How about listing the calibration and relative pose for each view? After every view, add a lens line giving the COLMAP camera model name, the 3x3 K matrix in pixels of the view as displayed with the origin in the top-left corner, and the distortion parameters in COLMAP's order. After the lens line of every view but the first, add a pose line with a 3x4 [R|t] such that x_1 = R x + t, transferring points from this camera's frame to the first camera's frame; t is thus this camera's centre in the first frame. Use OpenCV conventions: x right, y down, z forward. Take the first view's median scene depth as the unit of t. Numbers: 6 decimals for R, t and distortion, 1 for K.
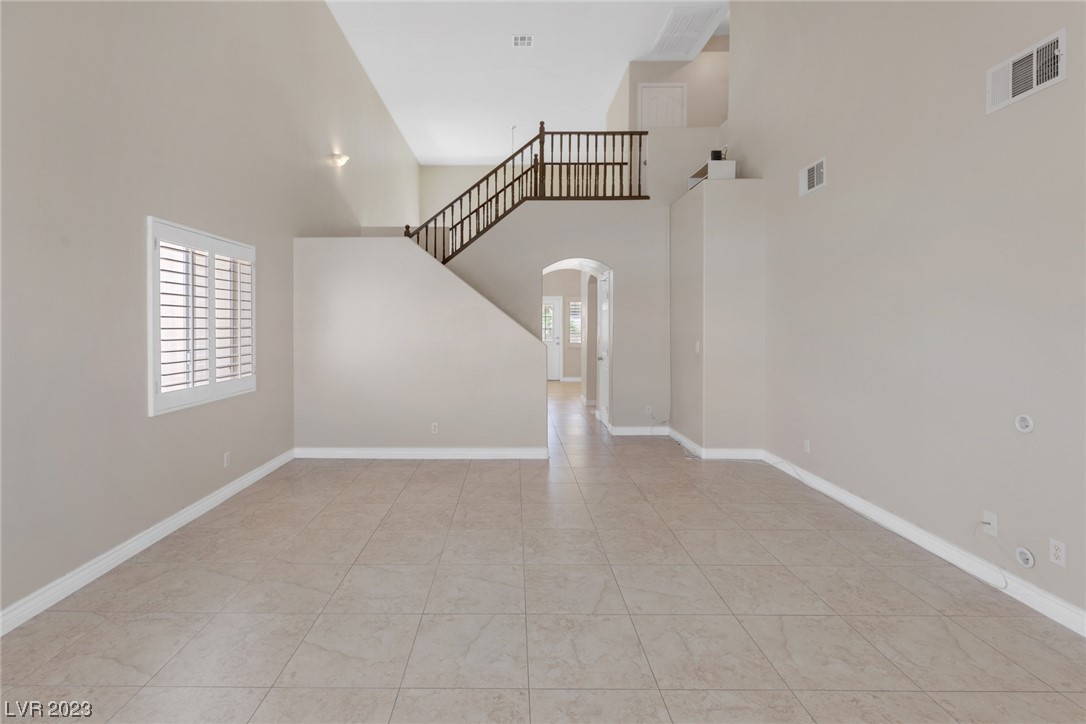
lens RADIAL K [[505.8, 0, 504.3], [0, 505.8, 331.7], [0, 0, 1]] dist [0.002376, -0.000004]
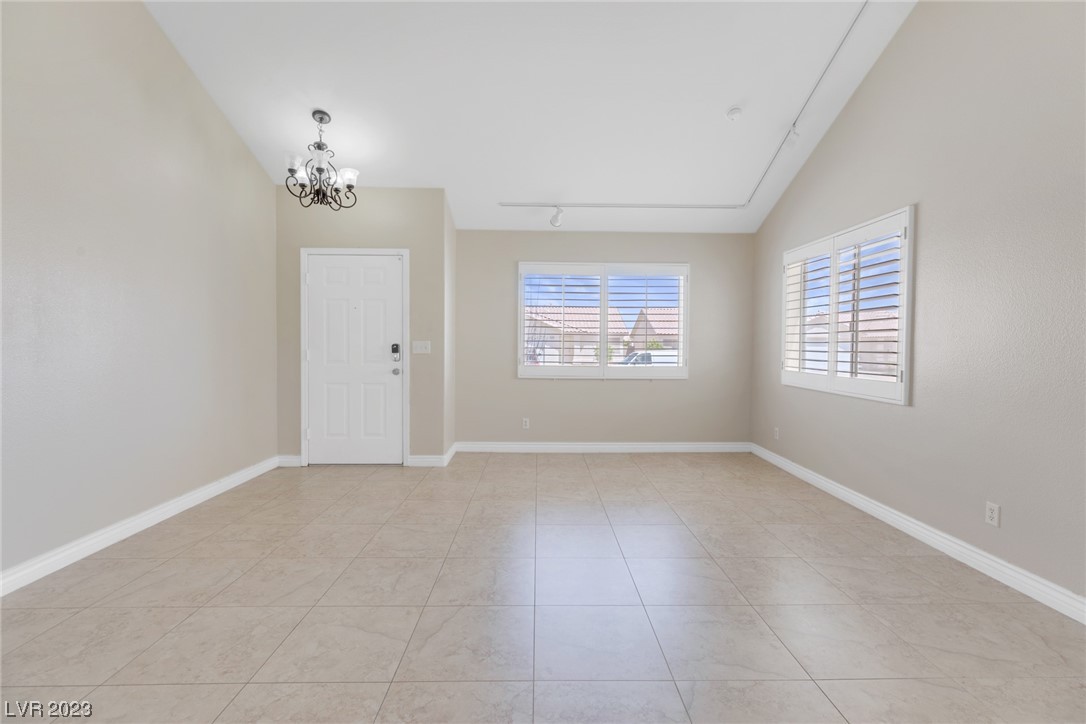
lens RADIAL K [[487.1, 0, 547.8], [0, 487.1, 355.0], [0, 0, 1]] dist [0.003151, 0.000410]
pose [[-0.999248, -0.002694, -0.038672, 0.025475], [-0.004094, 0.999337, 0.036164, 0.026794], [0.038549, 0.036295, -0.998597, 0.884046]]
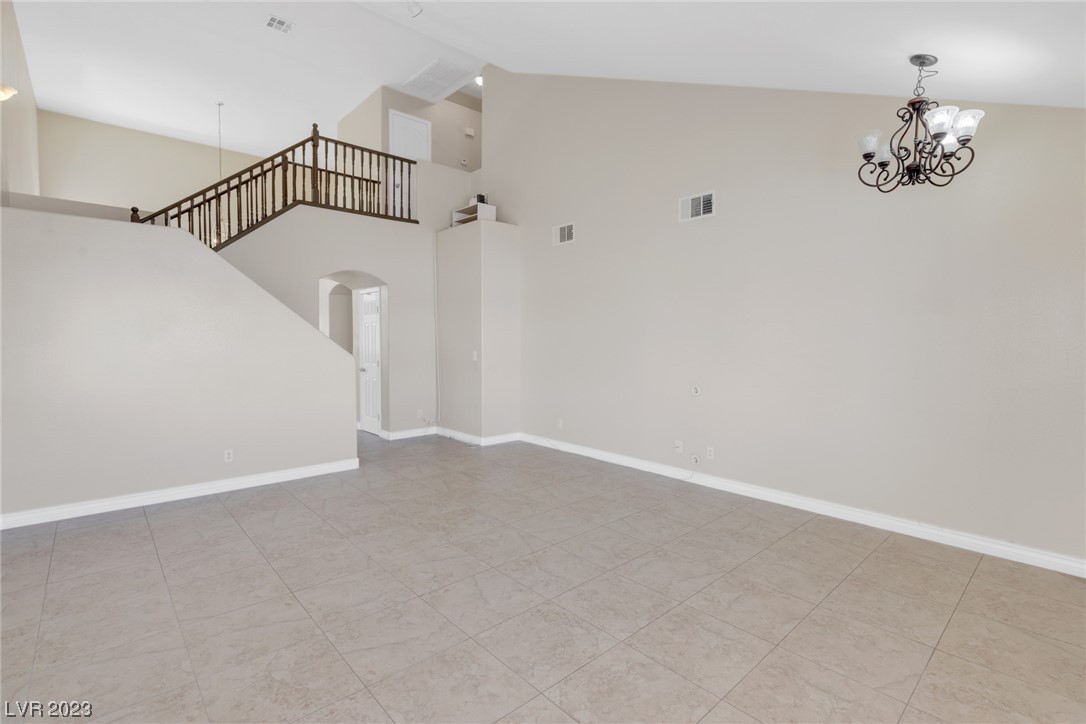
lens RADIAL K [[503.3, 0, 546.0], [0, 503.3, 356.0], [0, 0, 1]] dist [-0.001795, 0.000271]
pose [[0.728498, -0.021540, 0.684709, -0.330785], [0.004698, 0.999639, 0.026449, -0.000643], [-0.685031, -0.016051, 0.728337, 0.003116]]
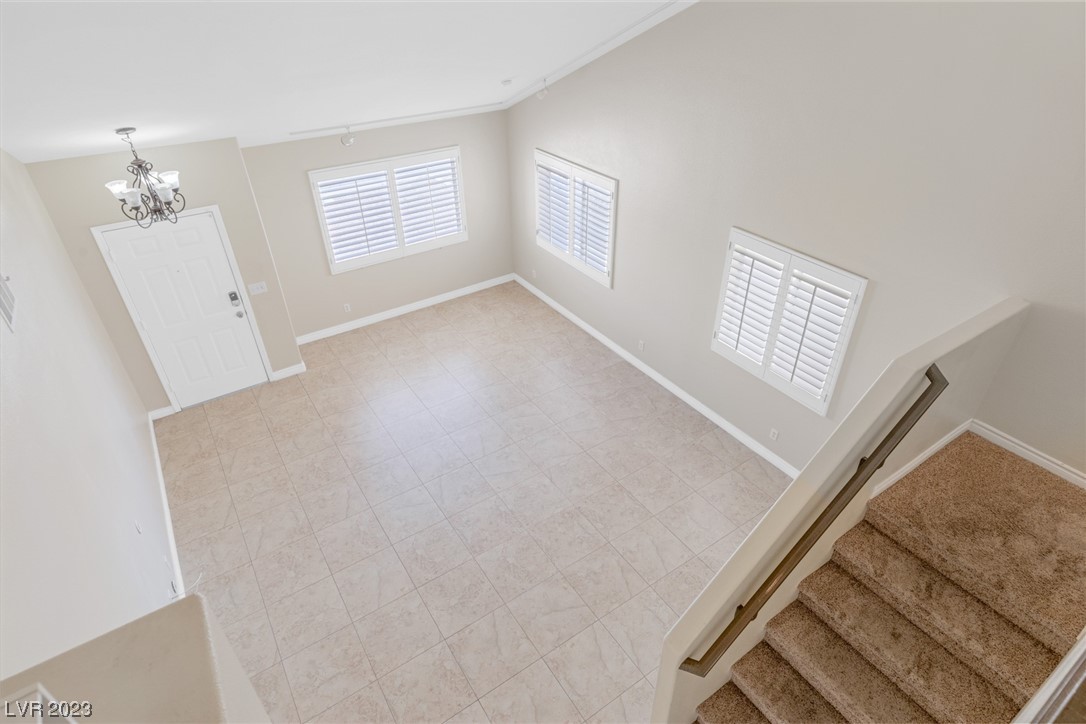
lens RADIAL K [[599.1, 0, 558.4], [0, 599.1, 360.7], [0, 0, 1]] dist [0.000990, 0.000881]
pose [[-0.812584, 0.331234, -0.479575, 0.356481], [-0.002090, 0.821157, 0.570699, -0.524129], [0.582841, 0.464743, -0.666566, 1.209710]]
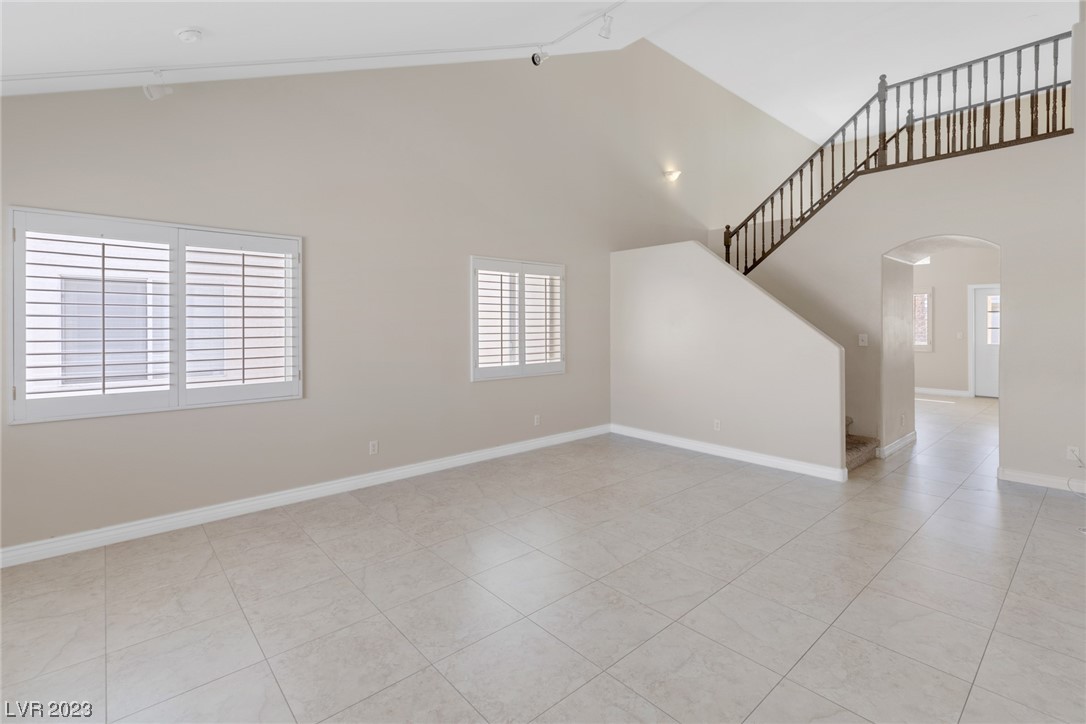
lens RADIAL K [[492.5, 0, 546.7], [0, 492.5, 324.5], [0, 0, 1]] dist [0.001234, -0.000045]
pose [[0.677759, 0.001671, -0.735282, 0.361751], [-0.009182, 0.999939, -0.006191, -0.002252], [0.735226, 0.010948, 0.677733, 0.077602]]
